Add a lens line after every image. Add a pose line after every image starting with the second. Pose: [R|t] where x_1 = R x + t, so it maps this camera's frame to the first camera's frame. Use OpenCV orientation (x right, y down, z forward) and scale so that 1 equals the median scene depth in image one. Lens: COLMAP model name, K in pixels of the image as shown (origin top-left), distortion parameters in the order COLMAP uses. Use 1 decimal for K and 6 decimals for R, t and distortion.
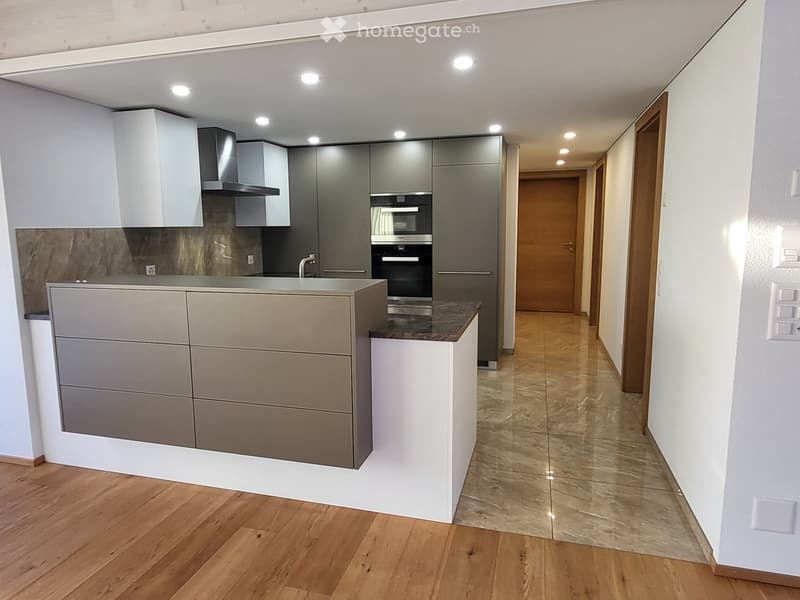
lens RADIAL K [[525.4, 0, 400.0], [0, 525.4, 300.0], [0, 0, 1]] dist [0.002686, 0.000748]
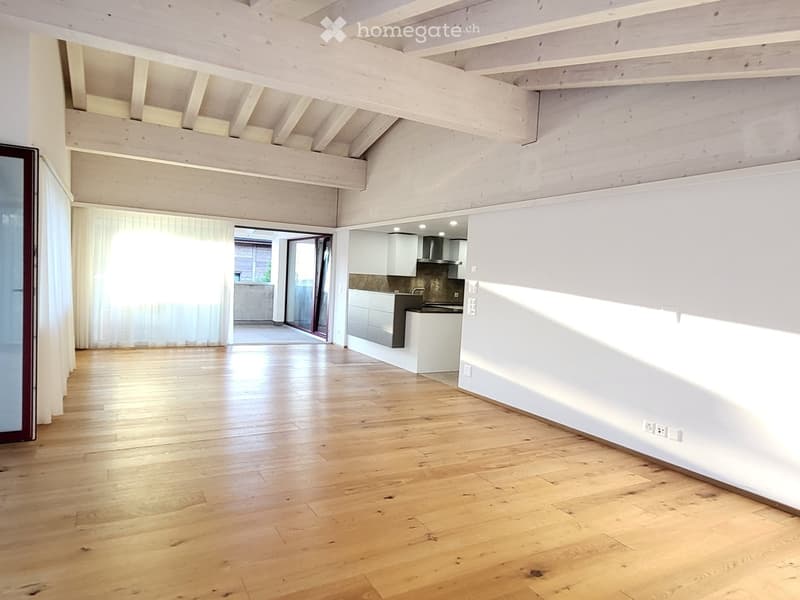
lens RADIAL K [[525.4, 0, 400.0], [0, 525.4, 300.0], [0, 0, 1]] dist [0.002686, 0.000748]
pose [[0.707951, 0.077115, -0.702039, 1.451822], [-0.156645, 0.986408, -0.049612, 0.115108], [0.688671, 0.145094, 0.710408, -0.876862]]
